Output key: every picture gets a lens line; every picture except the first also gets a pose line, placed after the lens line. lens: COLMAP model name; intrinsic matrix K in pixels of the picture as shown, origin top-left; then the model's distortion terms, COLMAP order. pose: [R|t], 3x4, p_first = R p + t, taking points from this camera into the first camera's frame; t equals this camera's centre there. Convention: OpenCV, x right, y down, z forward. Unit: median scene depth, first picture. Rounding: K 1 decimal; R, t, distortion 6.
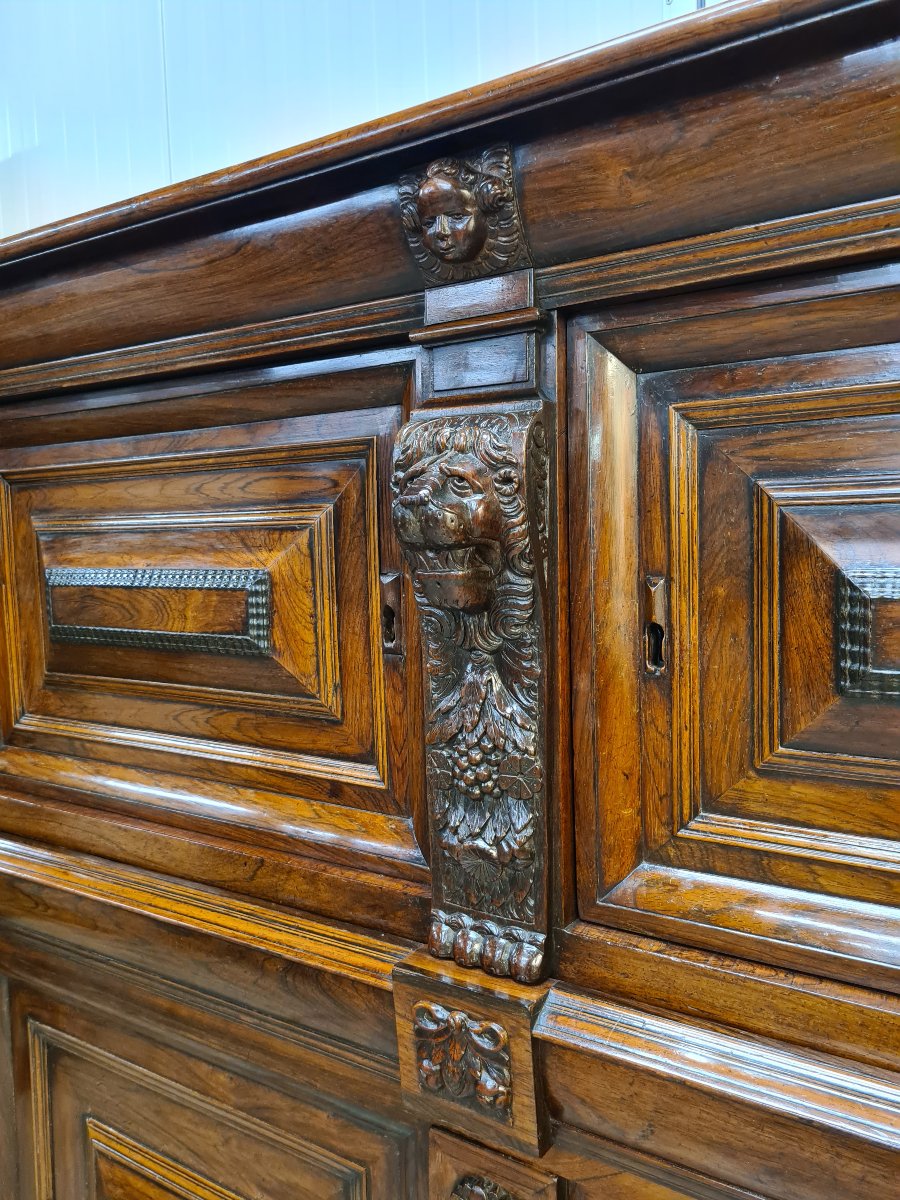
lens RADIAL K [[903.3, 0, 455.1], [0, 903.3, 600.6], [0, 0, 1]] dist [0.061716, -0.048057]
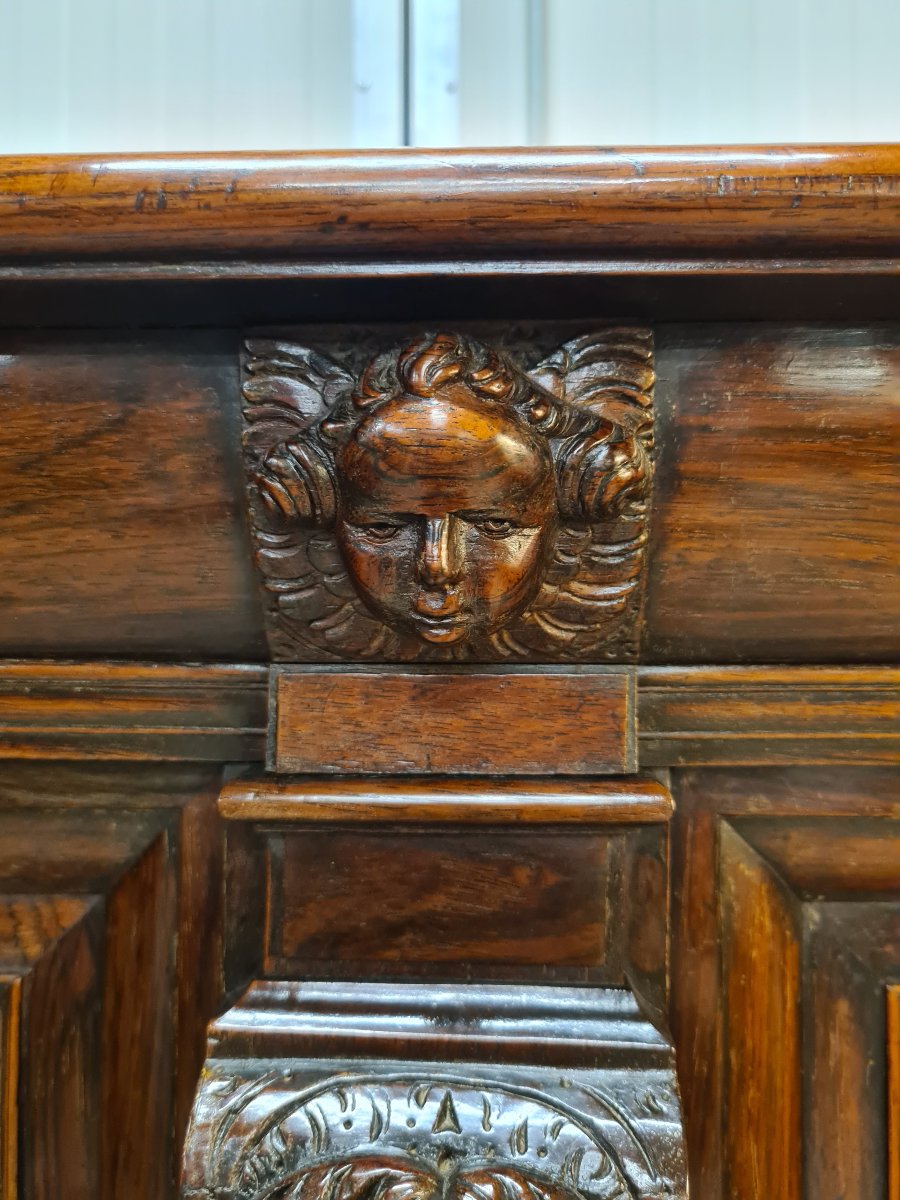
lens RADIAL K [[903.3, 0, 455.1], [0, 903.3, 600.6], [0, 0, 1]] dist [0.061716, -0.048057]
pose [[0.857718, 0.032607, 0.513085, -0.122666], [0.016893, 0.995660, -0.091515, -0.278962], [-0.513843, 0.087162, 0.853445, 0.568835]]
